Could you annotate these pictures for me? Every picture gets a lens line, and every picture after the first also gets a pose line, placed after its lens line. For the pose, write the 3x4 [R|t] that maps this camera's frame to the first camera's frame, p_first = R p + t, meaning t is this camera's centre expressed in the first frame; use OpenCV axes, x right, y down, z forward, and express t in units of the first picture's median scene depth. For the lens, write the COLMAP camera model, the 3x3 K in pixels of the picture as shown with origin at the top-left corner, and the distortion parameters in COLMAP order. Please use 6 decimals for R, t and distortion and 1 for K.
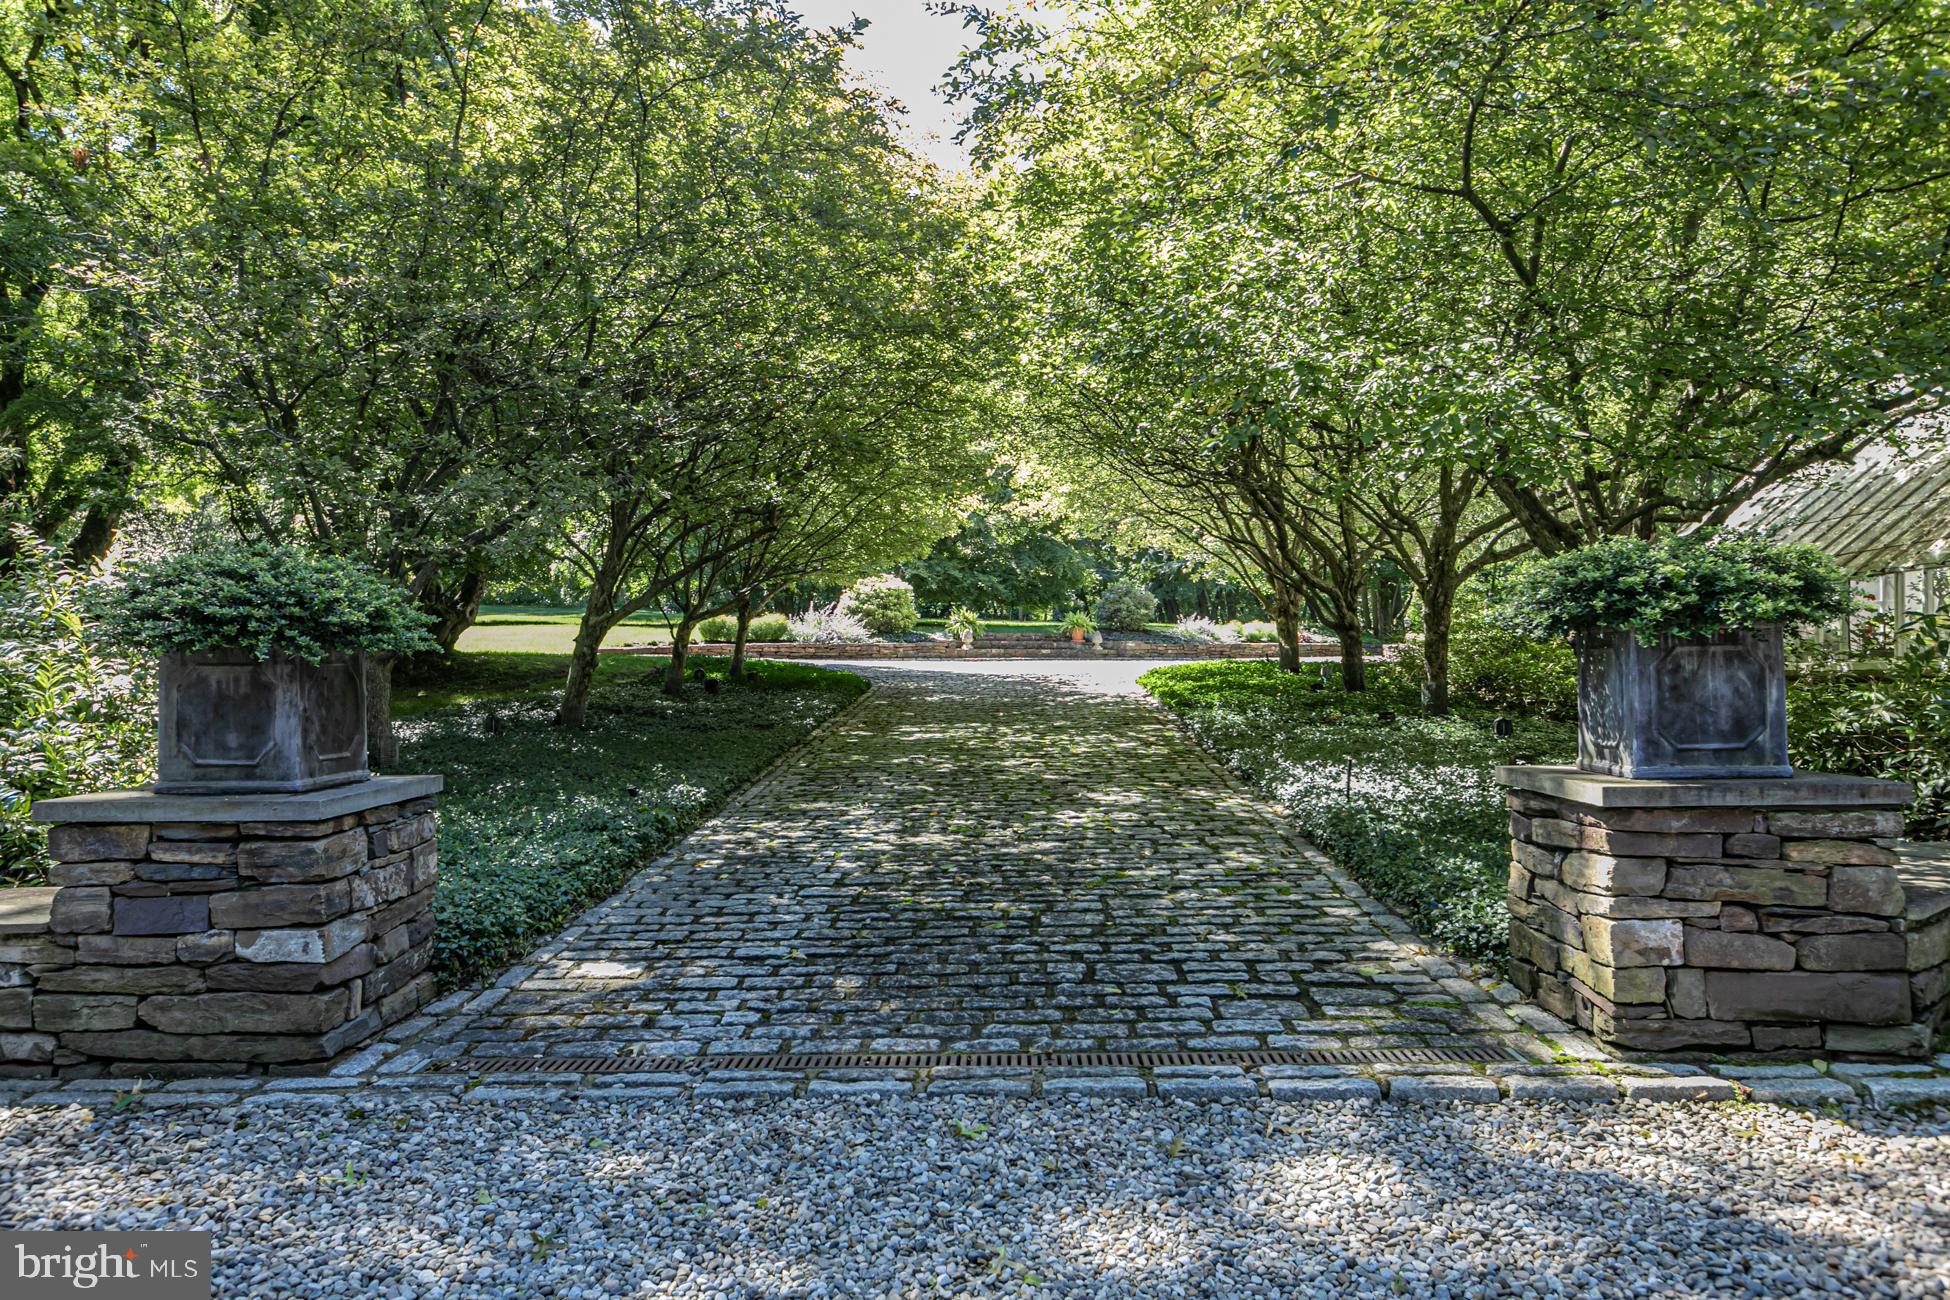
lens RADIAL K [[1397.9, 0, 975.8], [0, 1397.9, 654.5], [0, 0, 1]] dist [-0.006430, -0.000525]
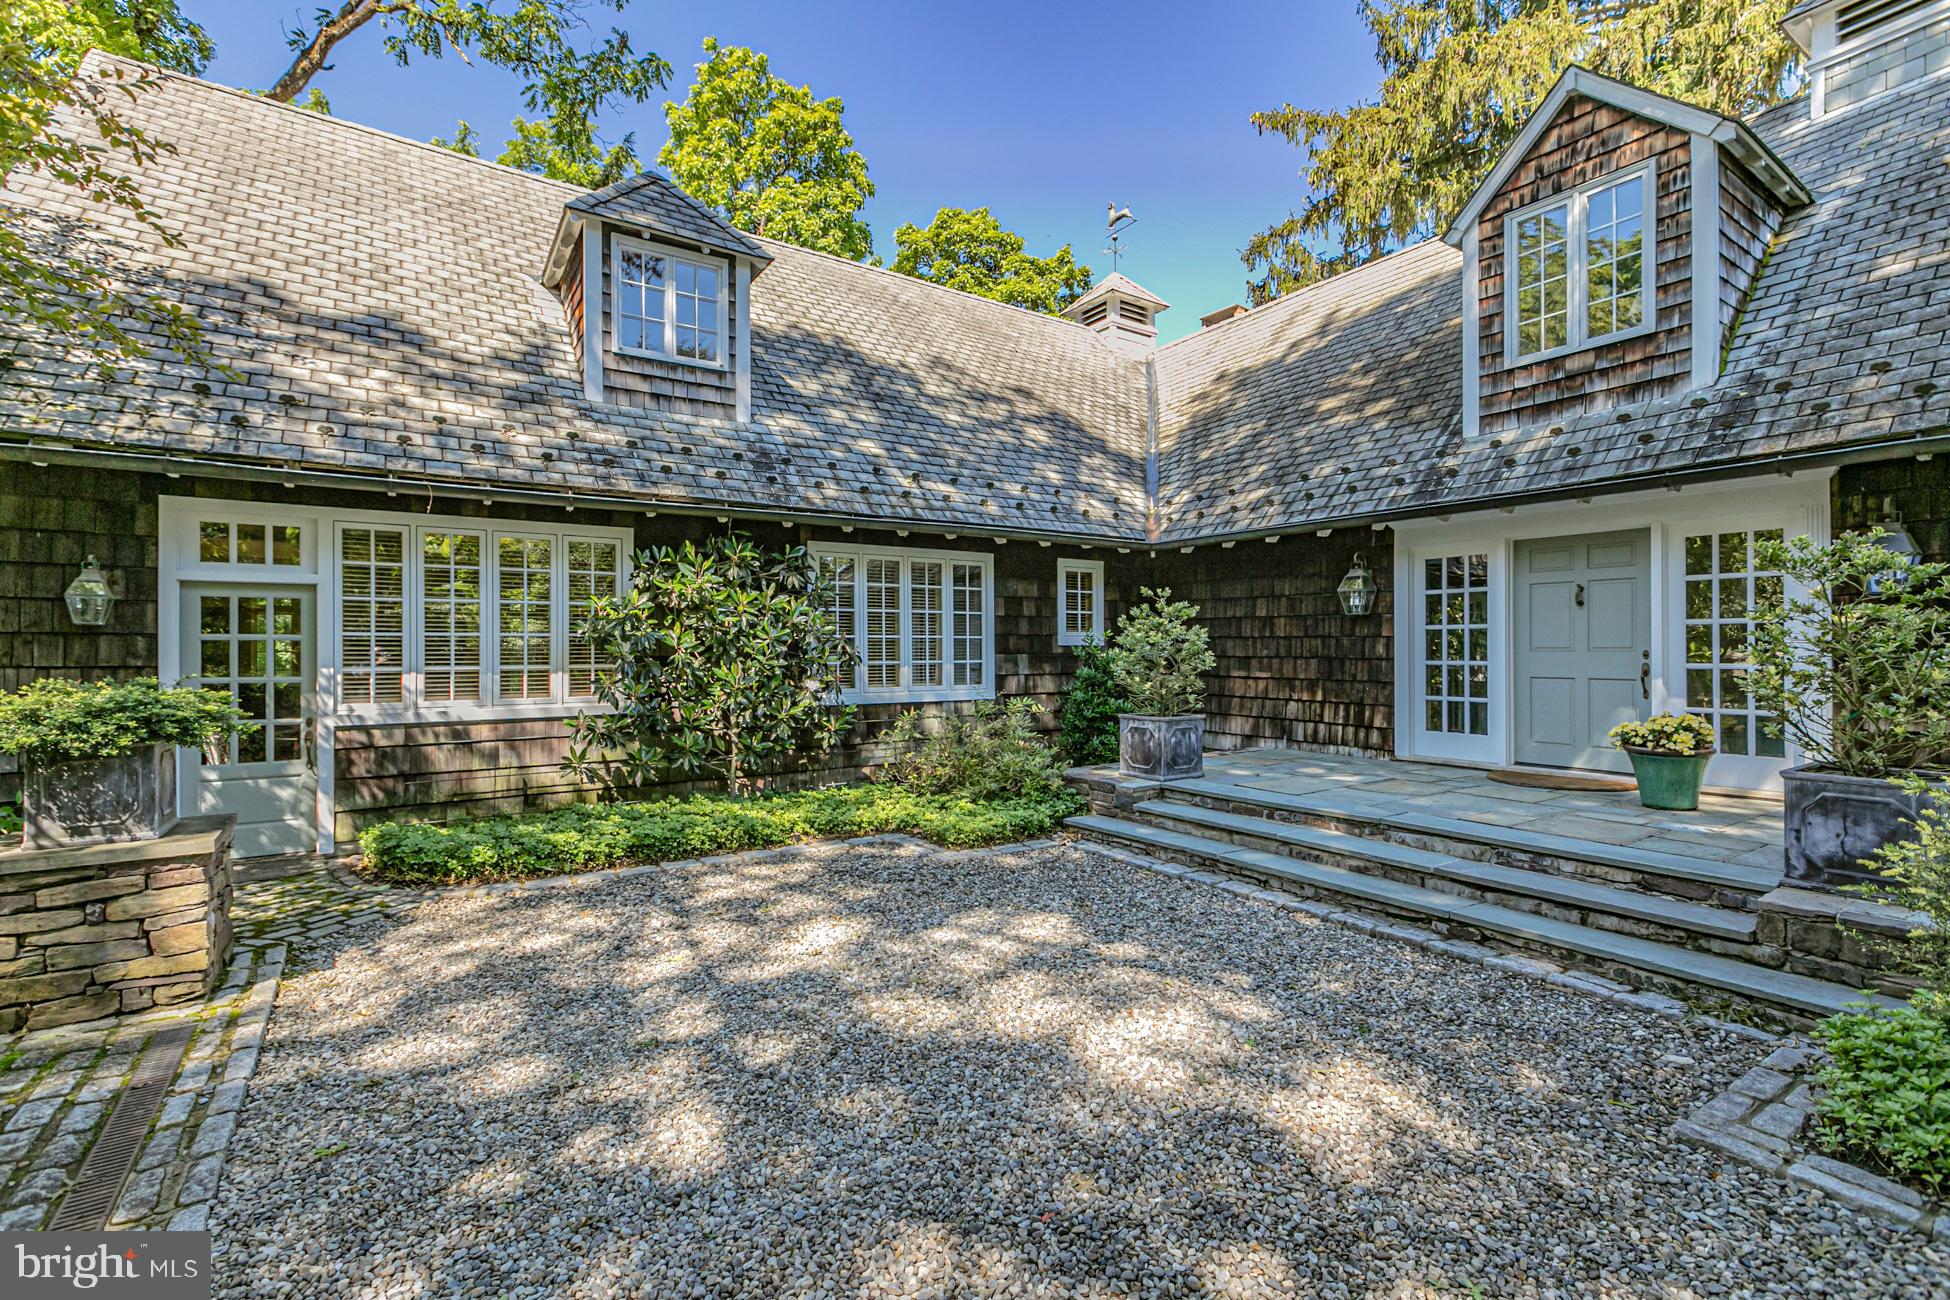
lens RADIAL K [[883.4, 0, 979.5], [0, 883.4, 651.7], [0, 0, 1]] dist [0.001015, -0.000112]
pose [[-0.598262, 0.011689, 0.801215, -0.914887], [0.001507, 0.999908, -0.013462, -0.109856], [-0.801299, -0.006846, -0.598225, 0.873158]]
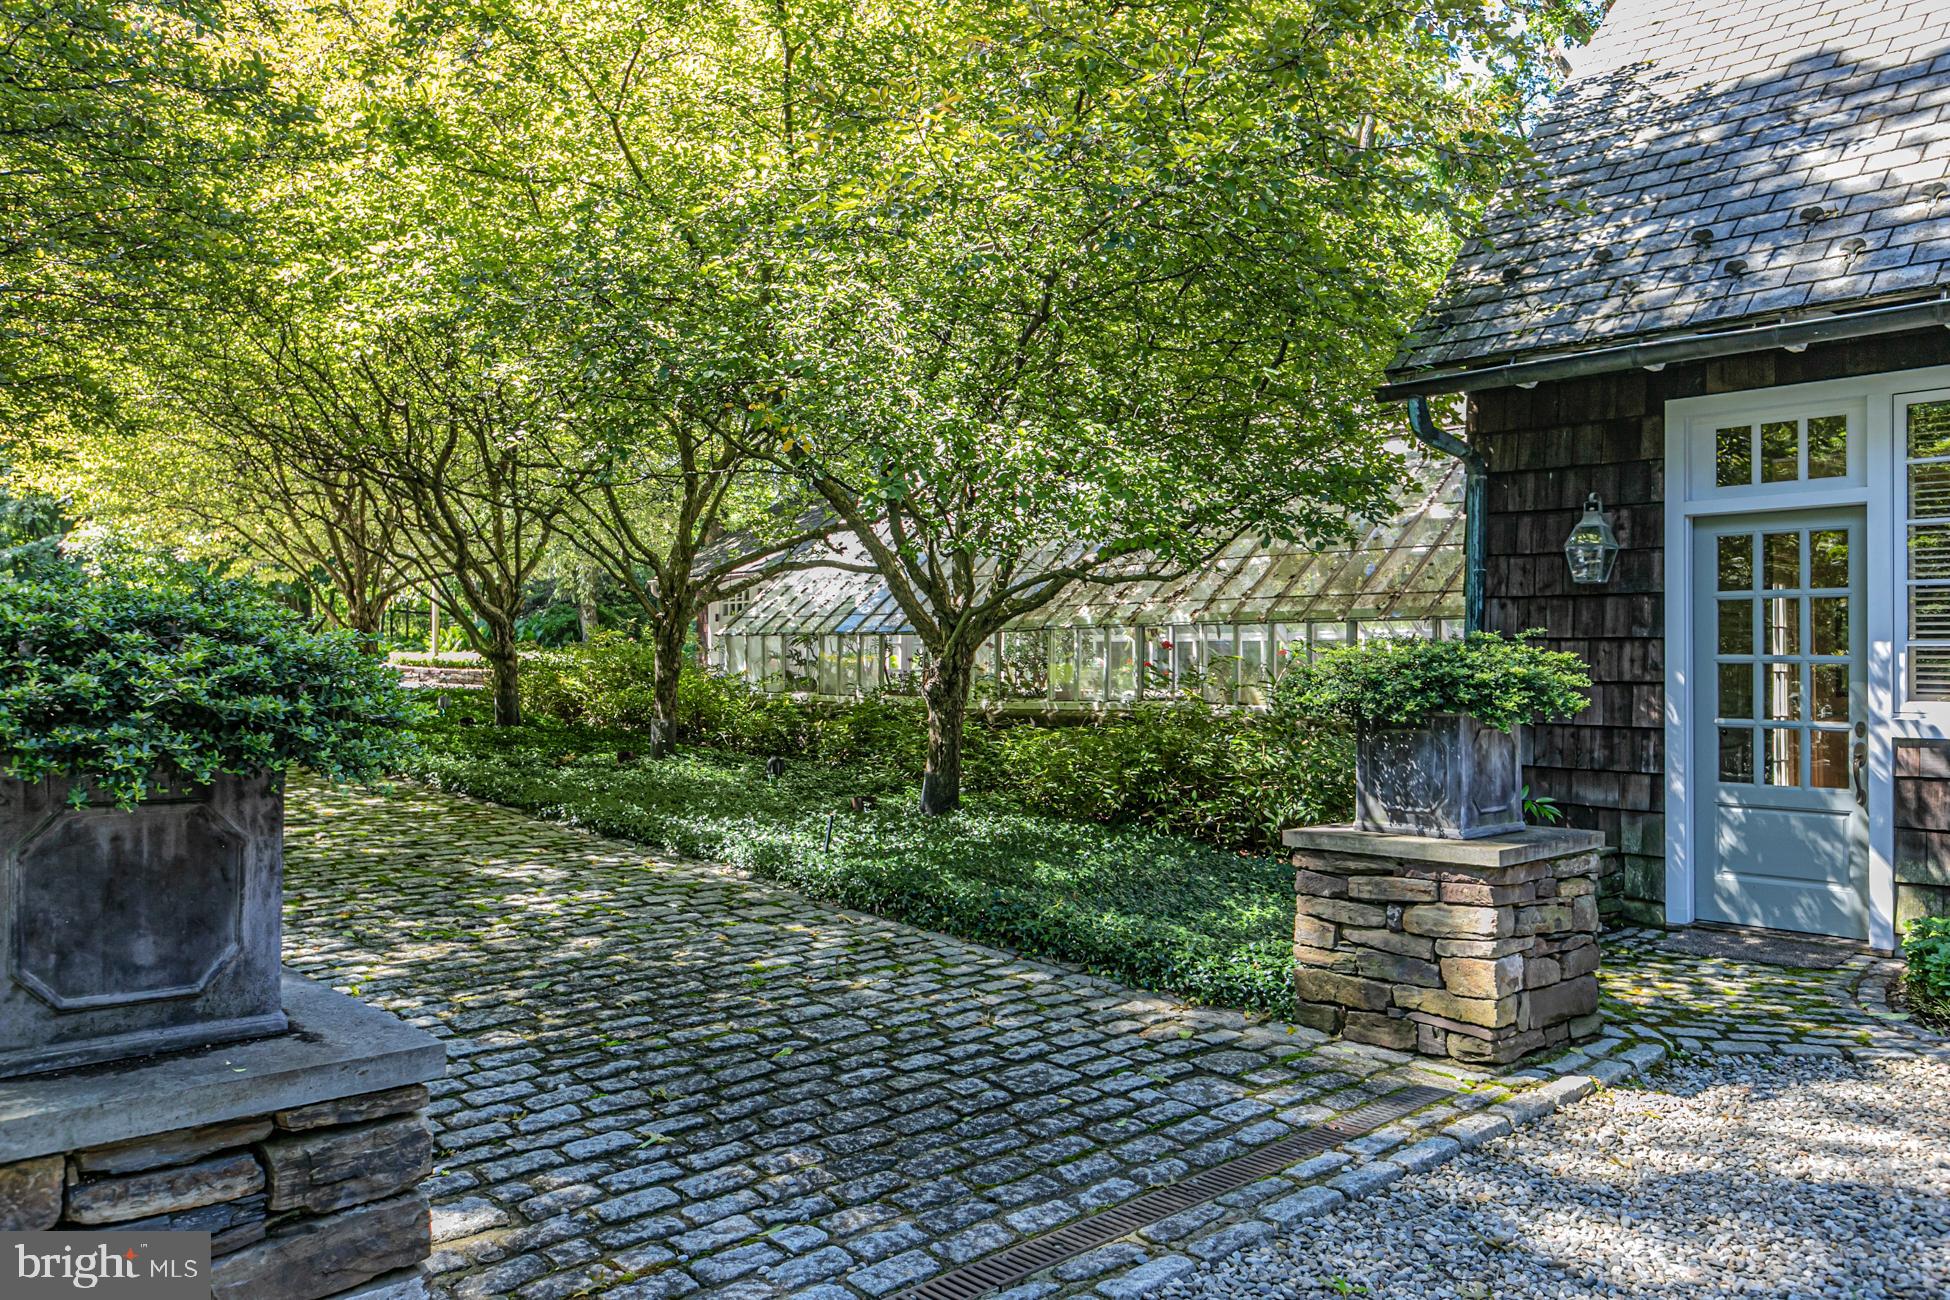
lens RADIAL K [[1457.6, 0, 978.0], [0, 1457.6, 646.8], [0, 0, 1]] dist [0.003312, -0.004287]
pose [[0.698915, 0.024878, 0.714772, -0.741324], [-0.020235, 0.999683, -0.015008, -0.050789], [-0.714919, -0.003975, 0.699196, 0.430593]]
